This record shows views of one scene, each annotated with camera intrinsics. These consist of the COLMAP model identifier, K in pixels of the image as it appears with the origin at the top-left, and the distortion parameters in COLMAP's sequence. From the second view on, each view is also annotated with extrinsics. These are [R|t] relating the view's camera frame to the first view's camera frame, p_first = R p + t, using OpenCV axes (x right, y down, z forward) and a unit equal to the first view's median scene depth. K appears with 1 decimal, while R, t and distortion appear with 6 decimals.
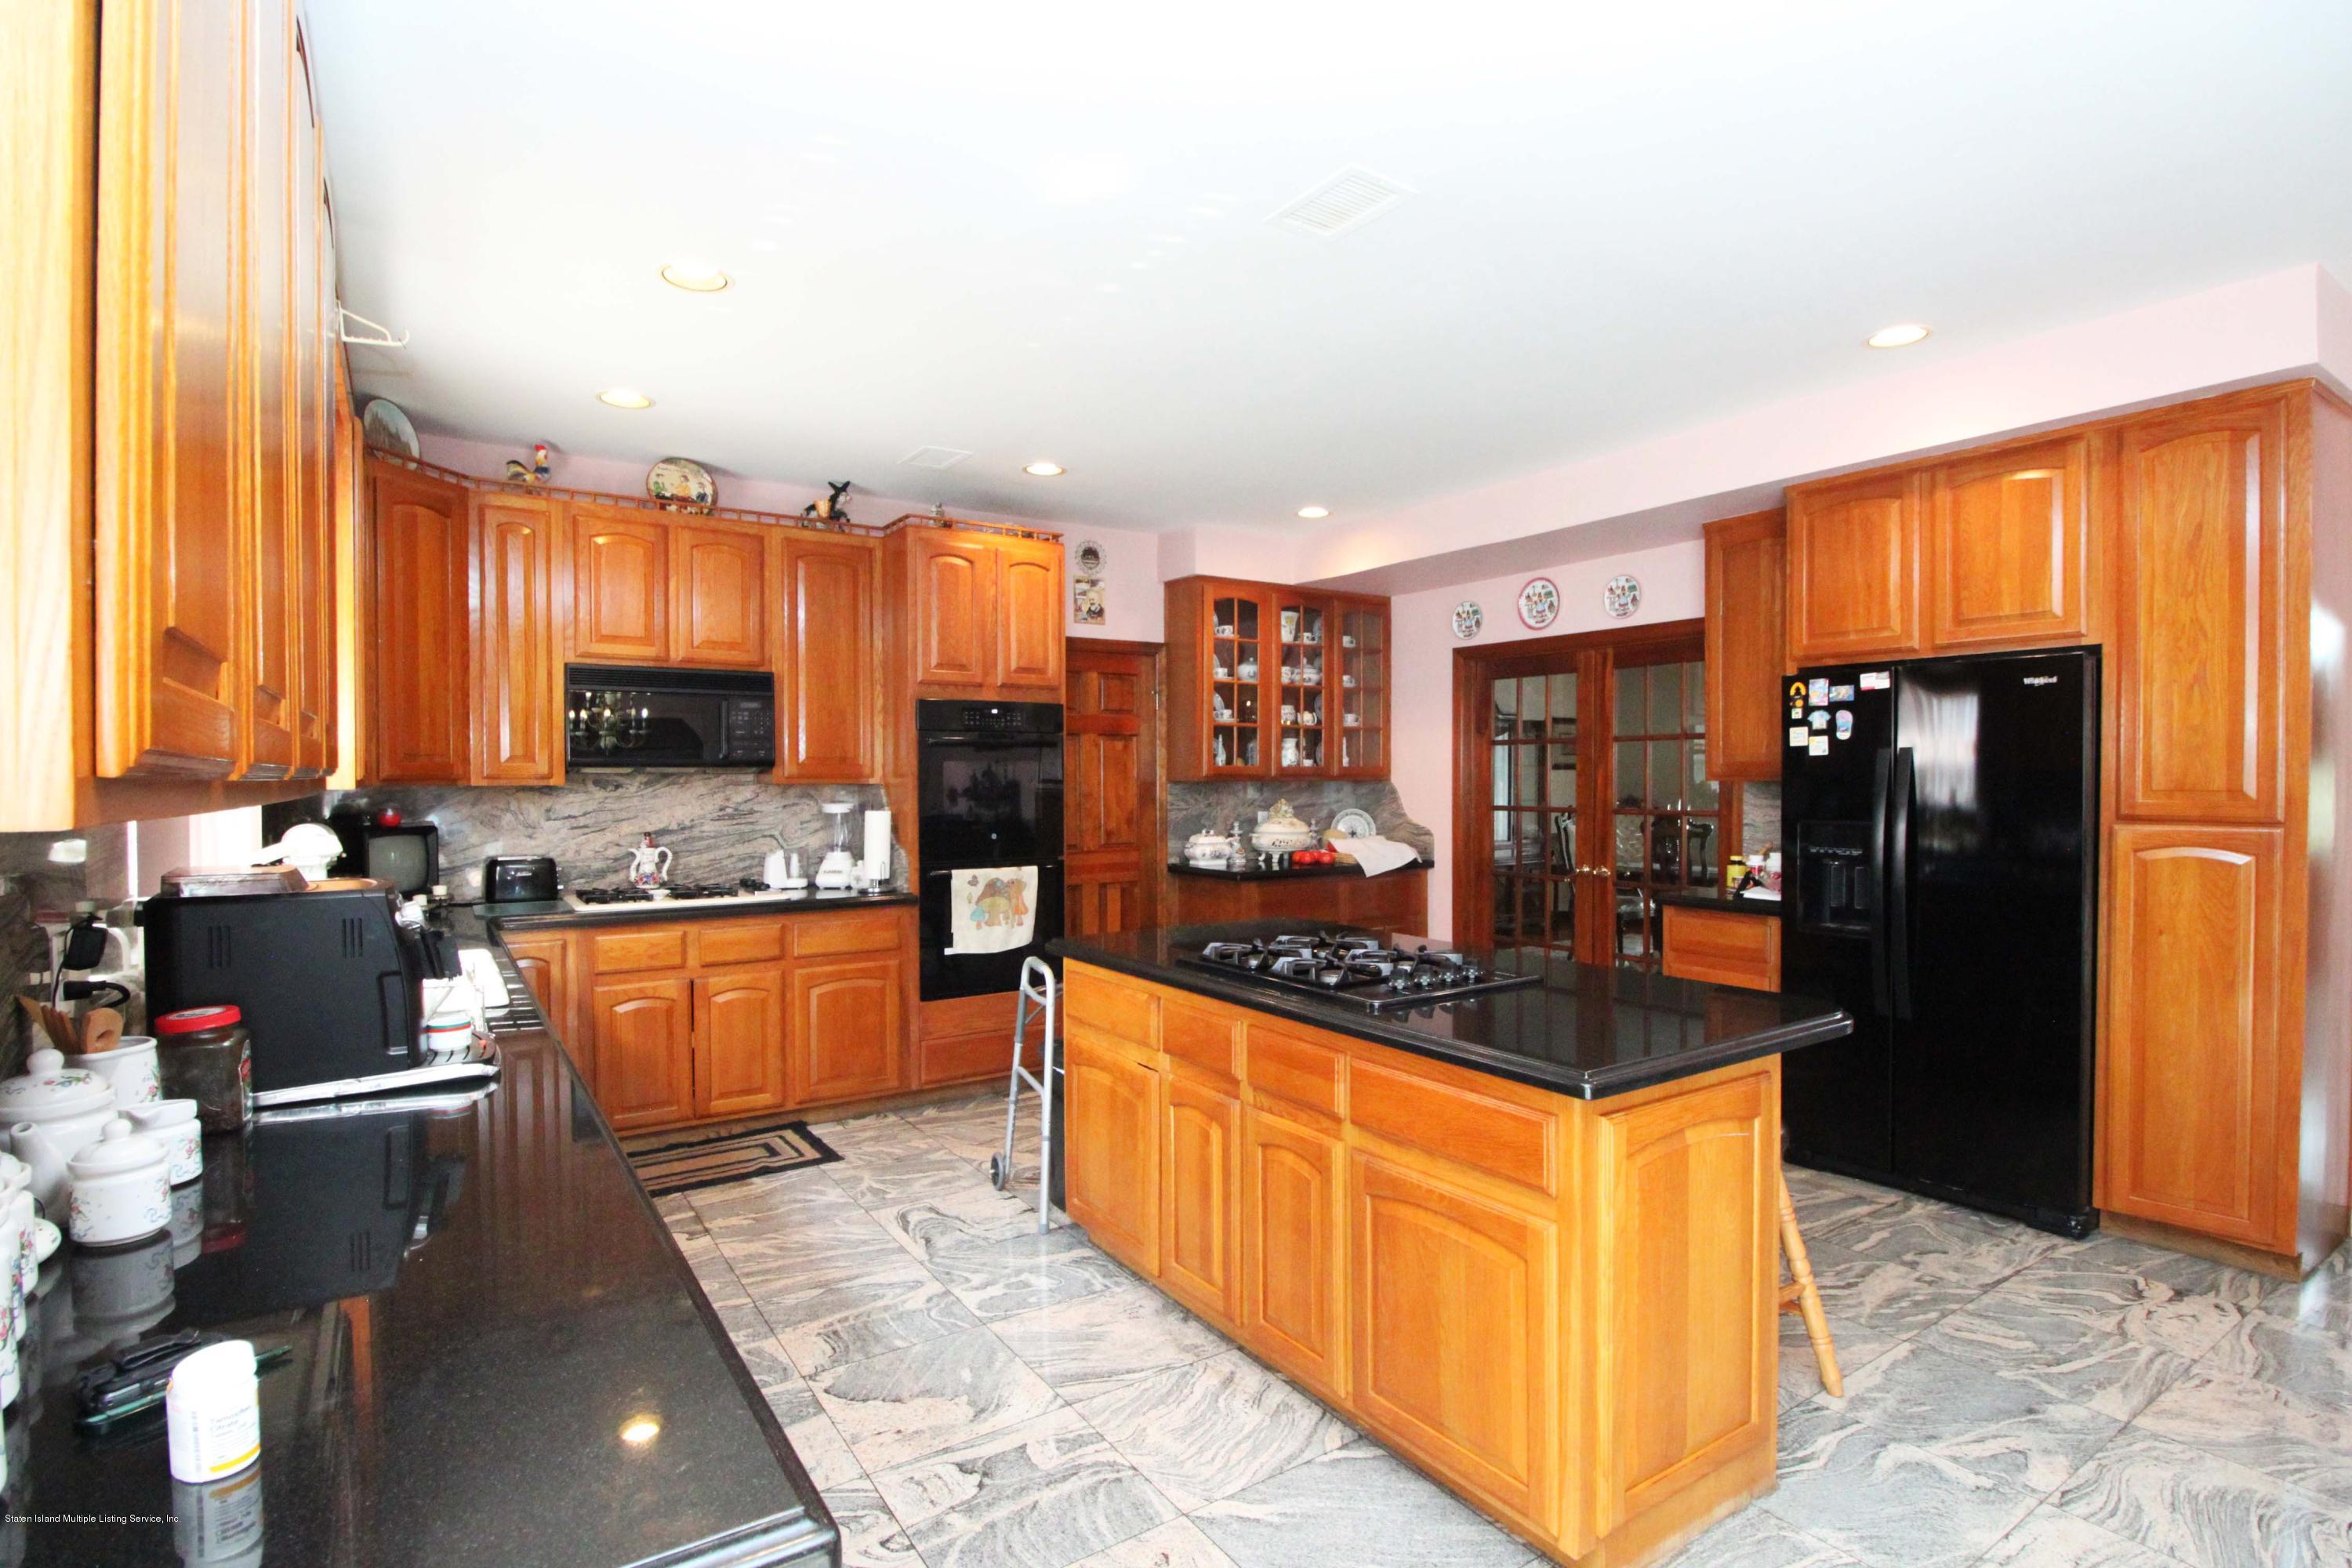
lens RADIAL K [[1144.0, 0, 1191.5], [0, 1144.0, 788.7], [0, 0, 1]] dist [-0.004719, -0.000854]
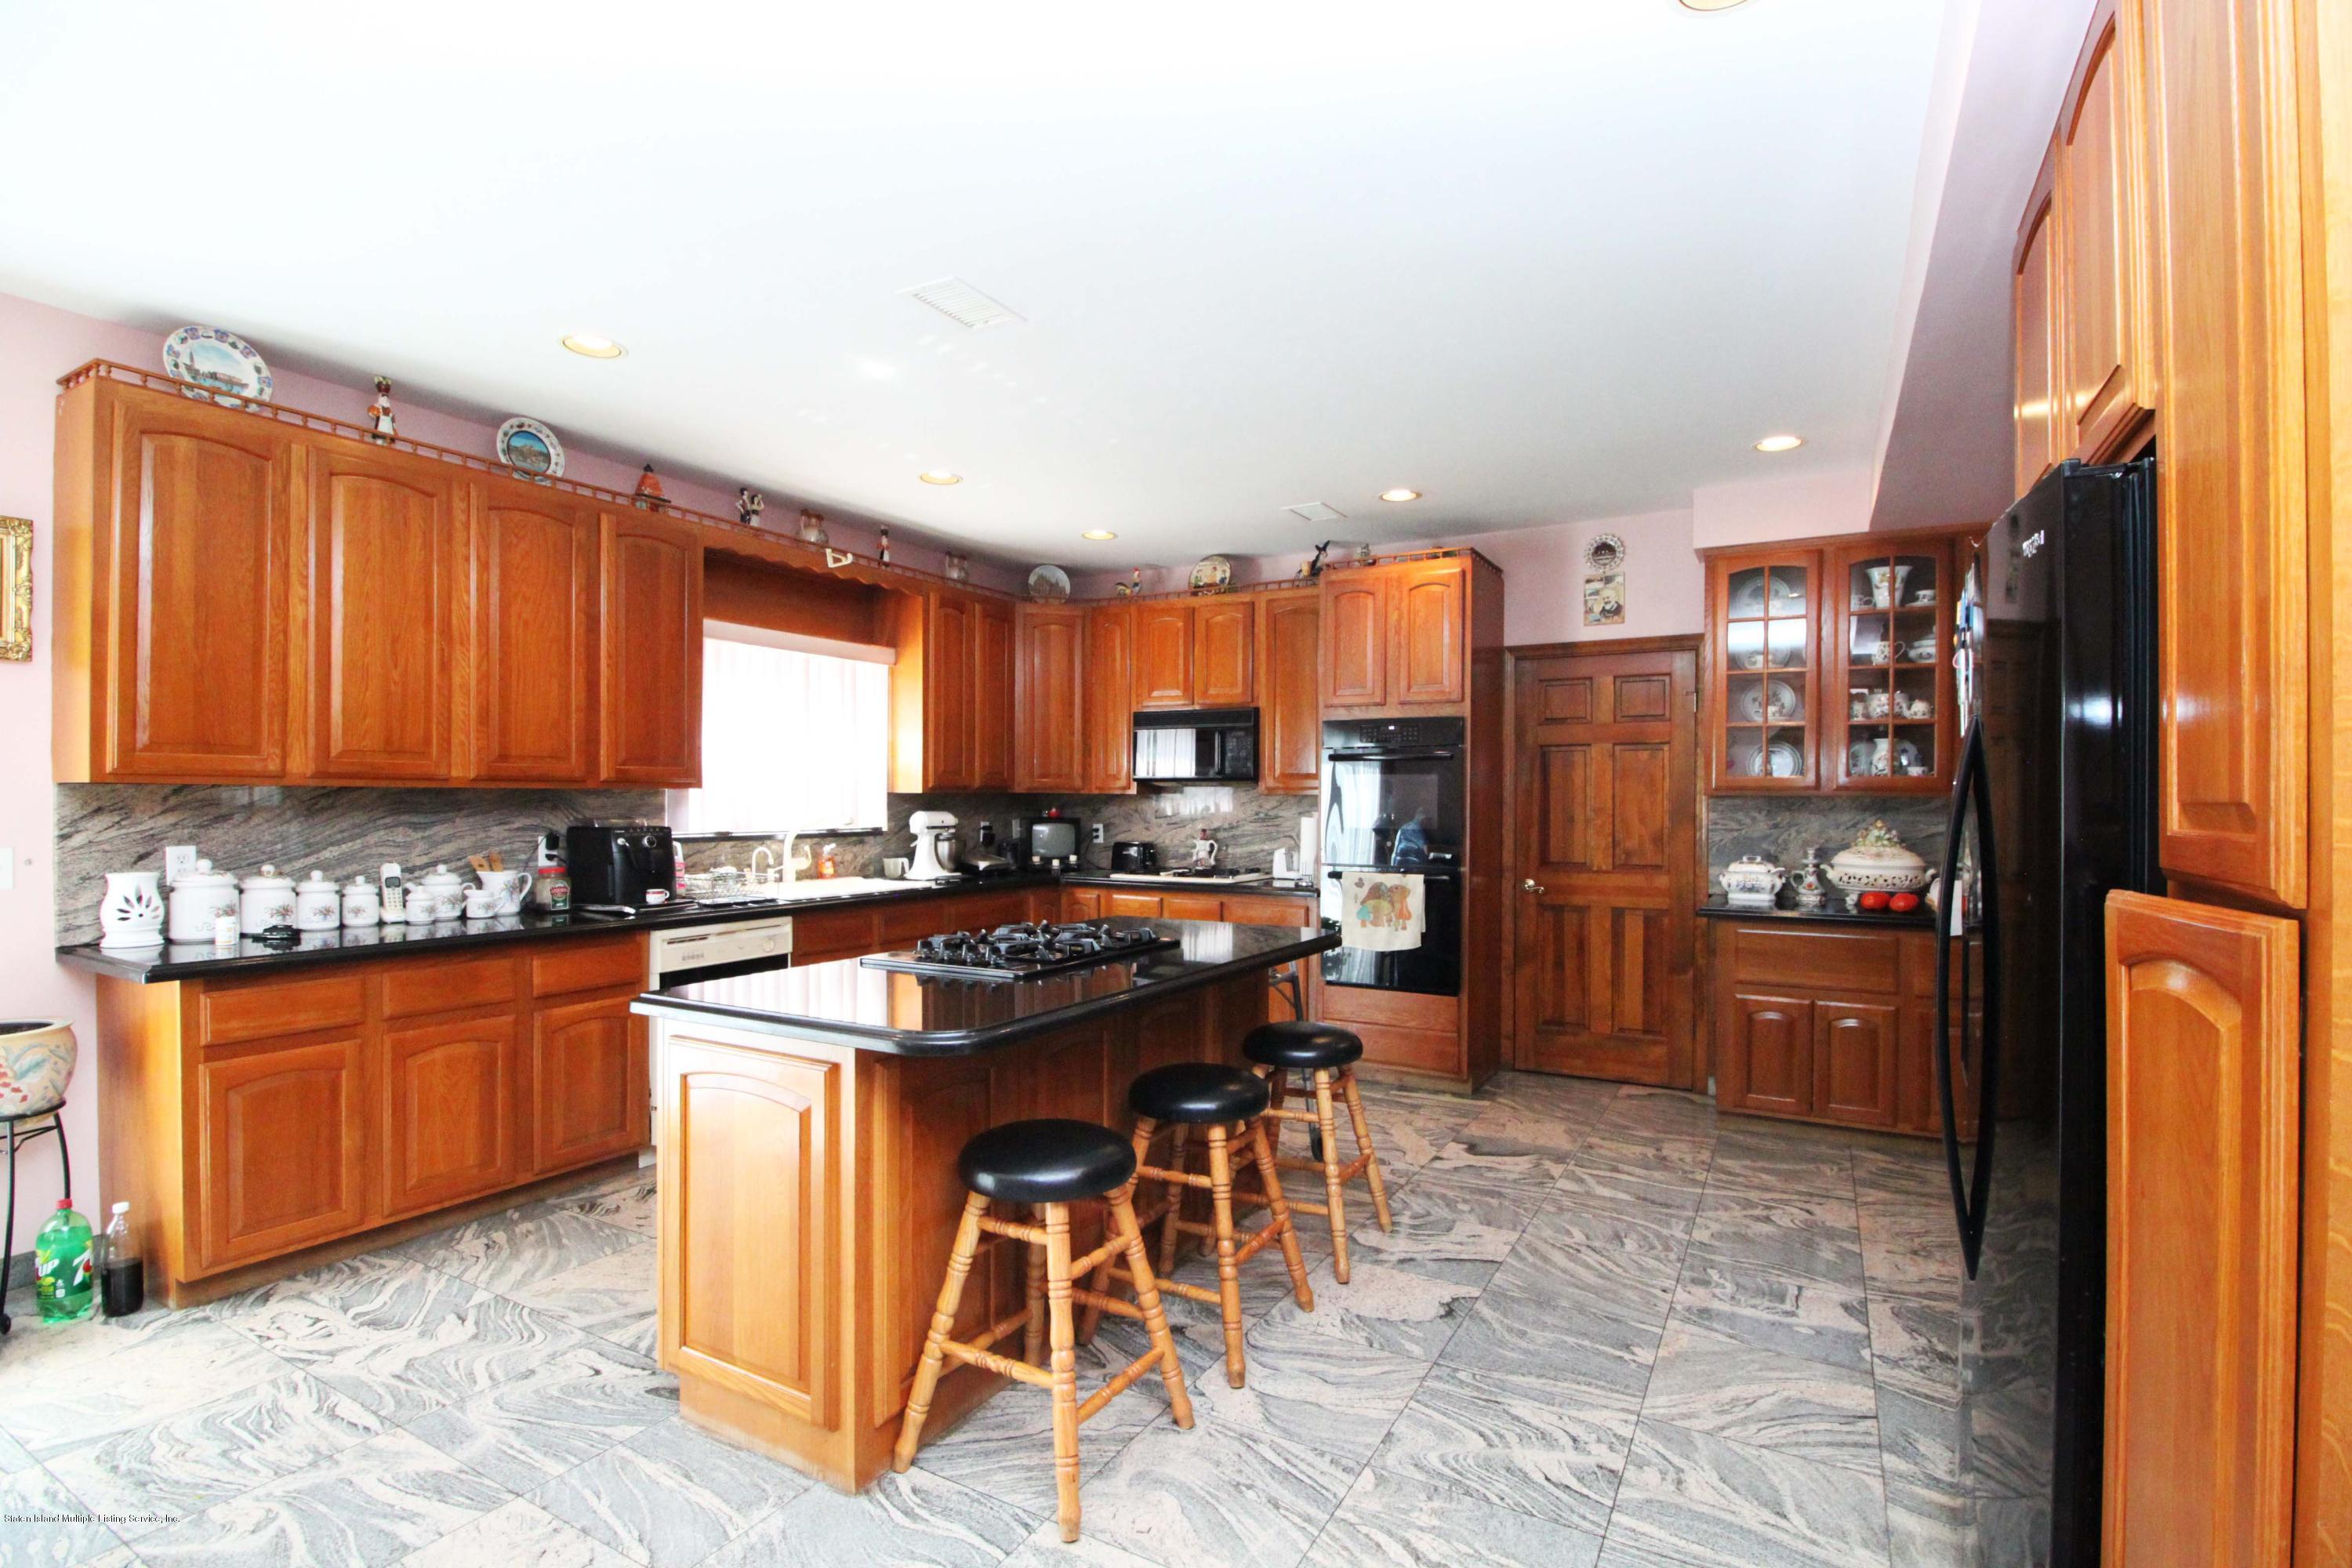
lens RADIAL K [[1094.8, 0, 1193.1], [0, 1094.8, 792.7], [0, 0, 1]] dist [-0.001335, -0.012137]
pose [[0.448969, 0.000406, -0.893547, 0.657801], [-0.016007, 0.999843, -0.007588, 0.004237], [0.893404, 0.017710, 0.448905, 0.367938]]
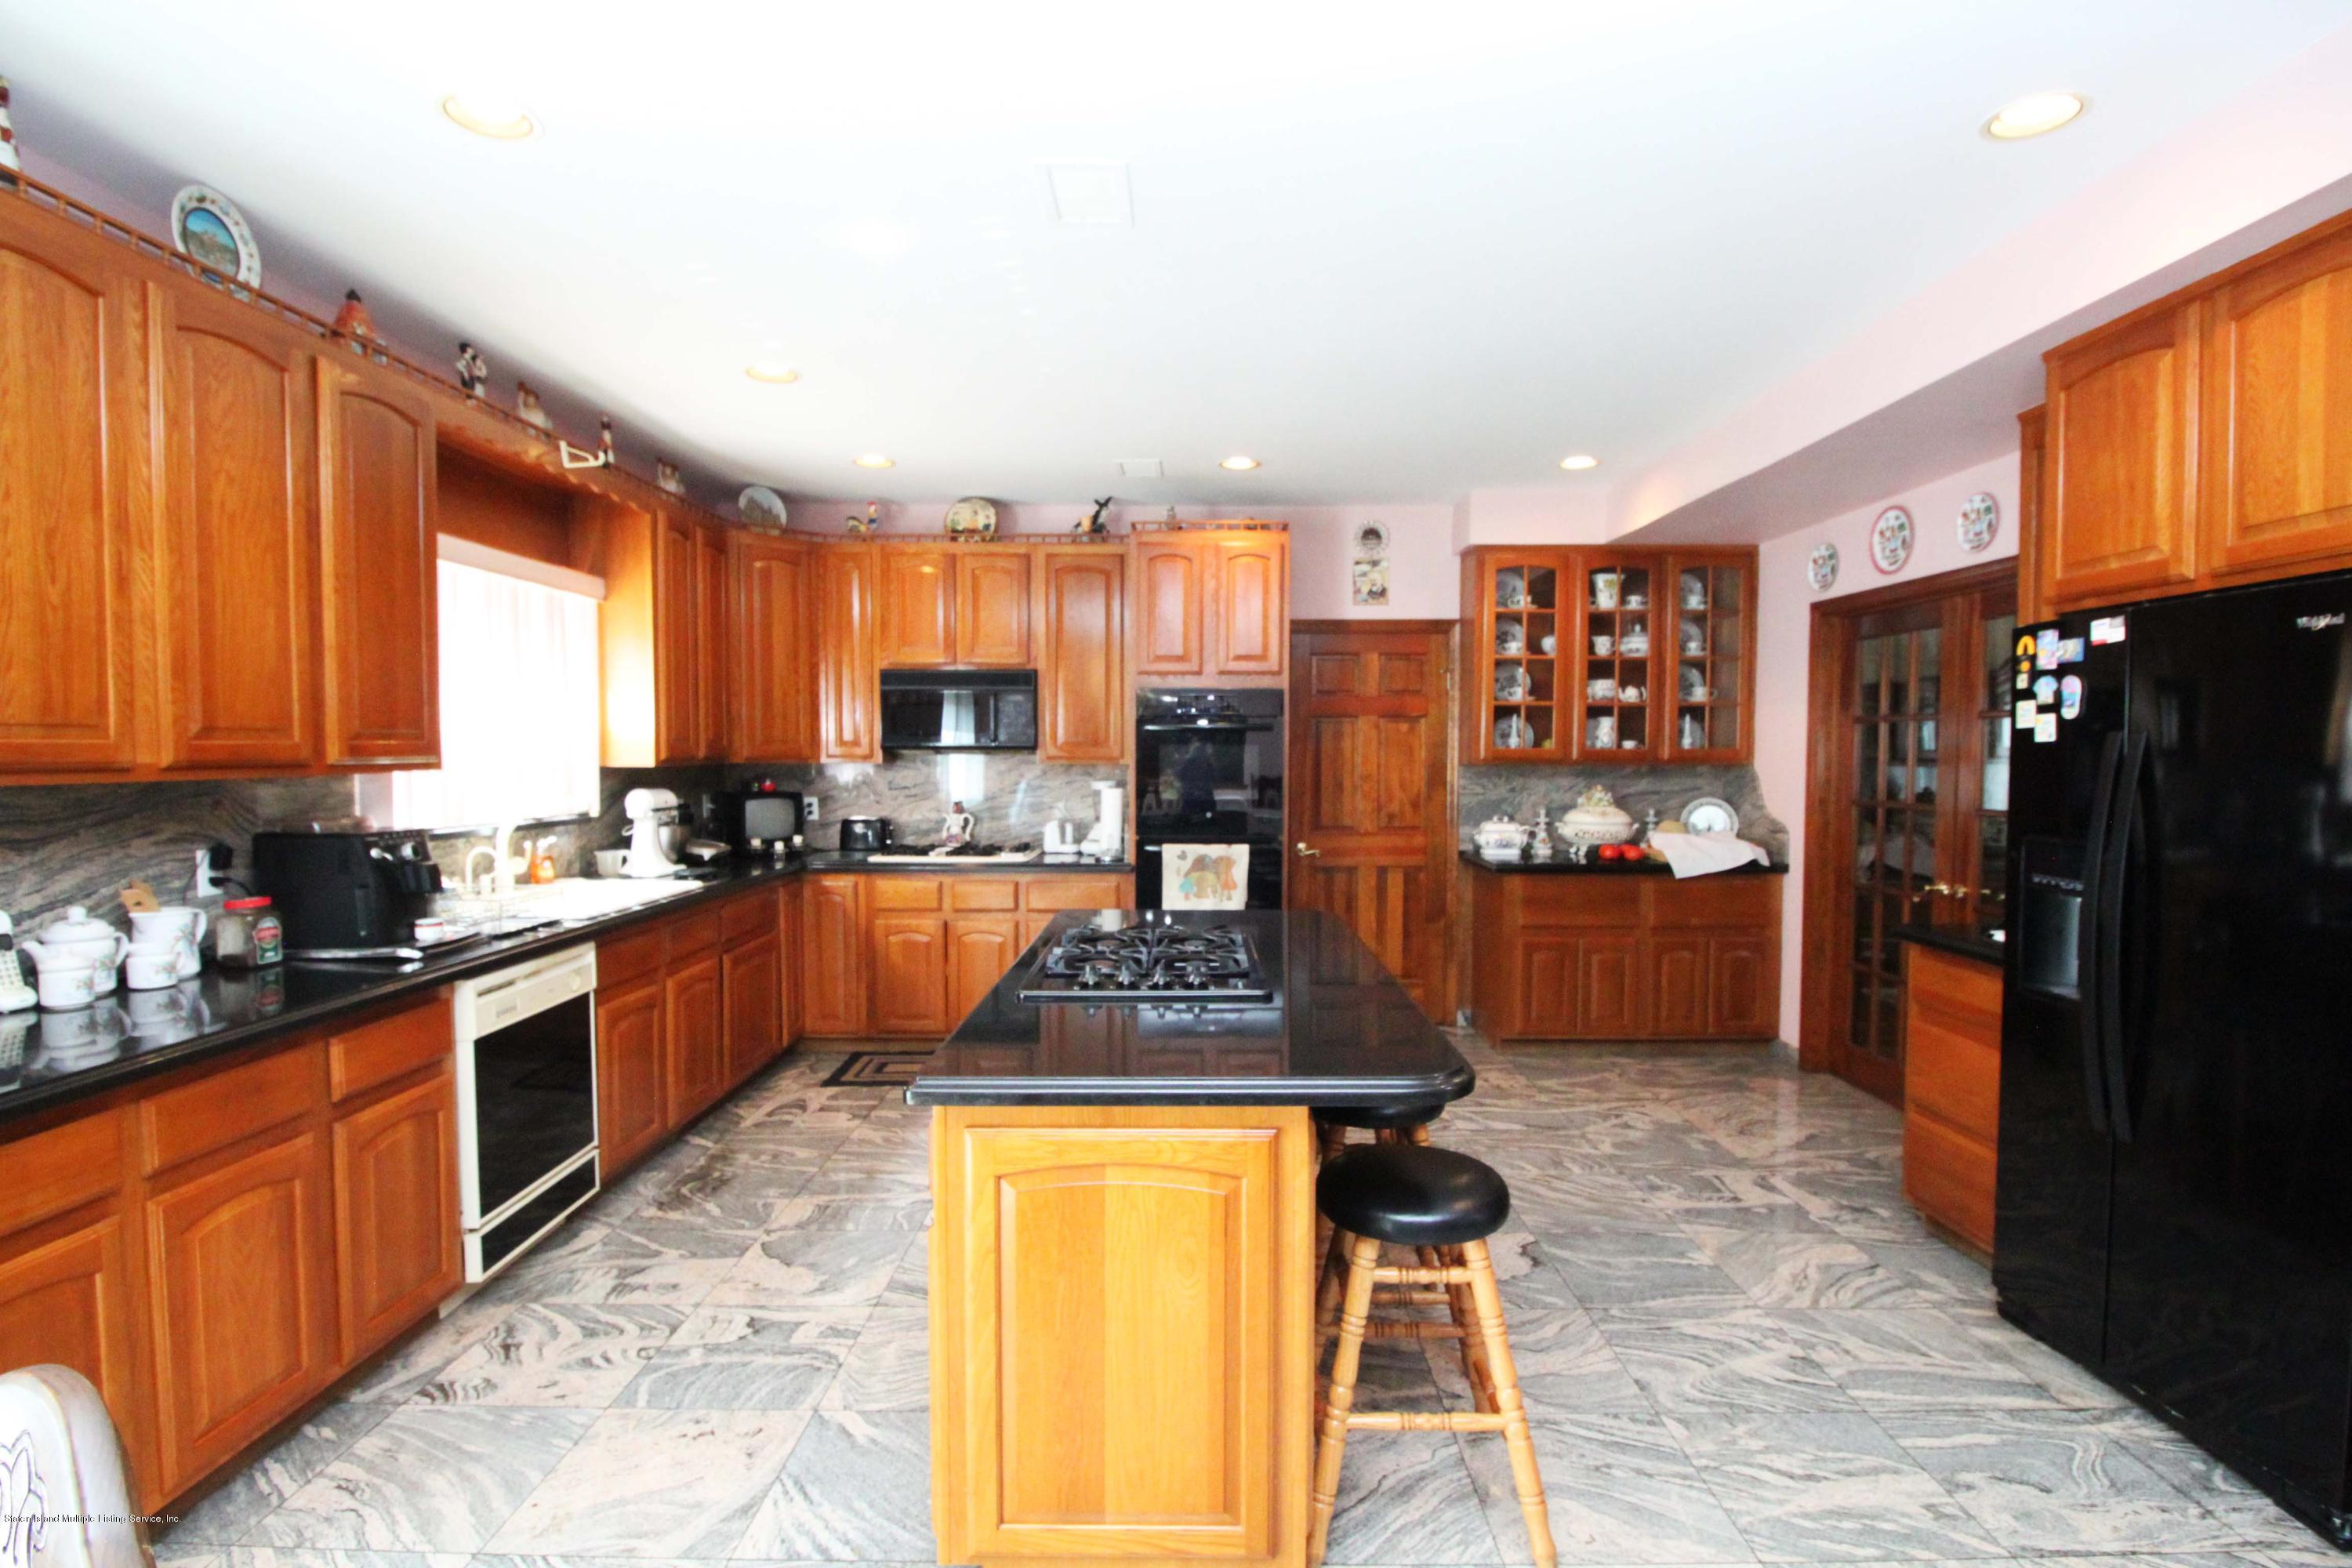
lens RADIAL K [[1121.4, 0, 1191.3], [0, 1121.4, 788.5], [0, 0, 1]] dist [0.000933, -0.013824]
pose [[0.826257, 0.023952, -0.562783, 0.398486], [-0.010809, 0.999586, 0.026673, -0.010734], [0.563189, -0.015956, 0.826174, 0.124701]]
